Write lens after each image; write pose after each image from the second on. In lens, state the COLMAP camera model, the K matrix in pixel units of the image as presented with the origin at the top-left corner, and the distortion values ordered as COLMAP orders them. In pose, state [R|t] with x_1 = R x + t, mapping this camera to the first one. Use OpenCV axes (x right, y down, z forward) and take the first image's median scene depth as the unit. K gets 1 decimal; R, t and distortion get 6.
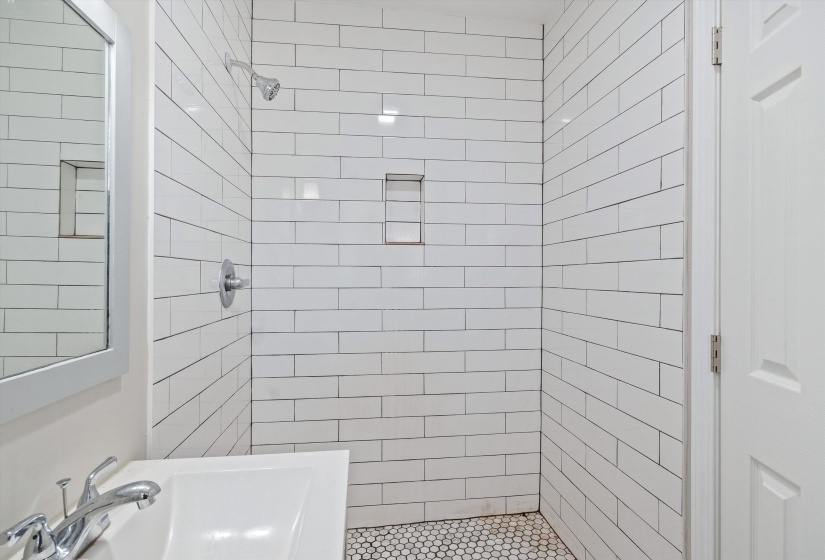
lens RADIAL K [[406.3, 0, 411.7], [0, 406.3, 278.6], [0, 0, 1]] dist [0.003568, -0.001627]
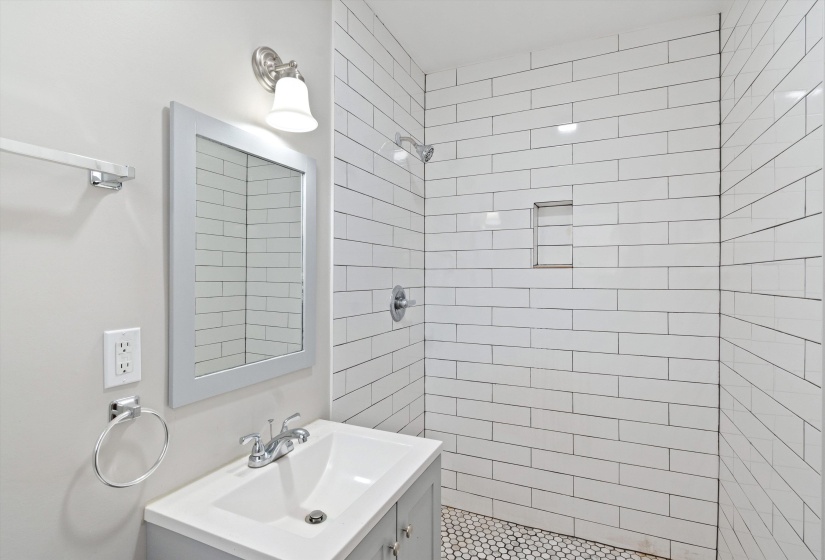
lens RADIAL K [[406.3, 0, 413.2], [0, 406.3, 279.6], [0, 0, 1]] dist [0.003568, -0.001627]
pose [[0.850687, 0.002817, -0.525665, 0.241827], [-0.002070, 0.999996, 0.002010, -0.057571], [0.525668, -0.000621, 0.850689, -0.094552]]
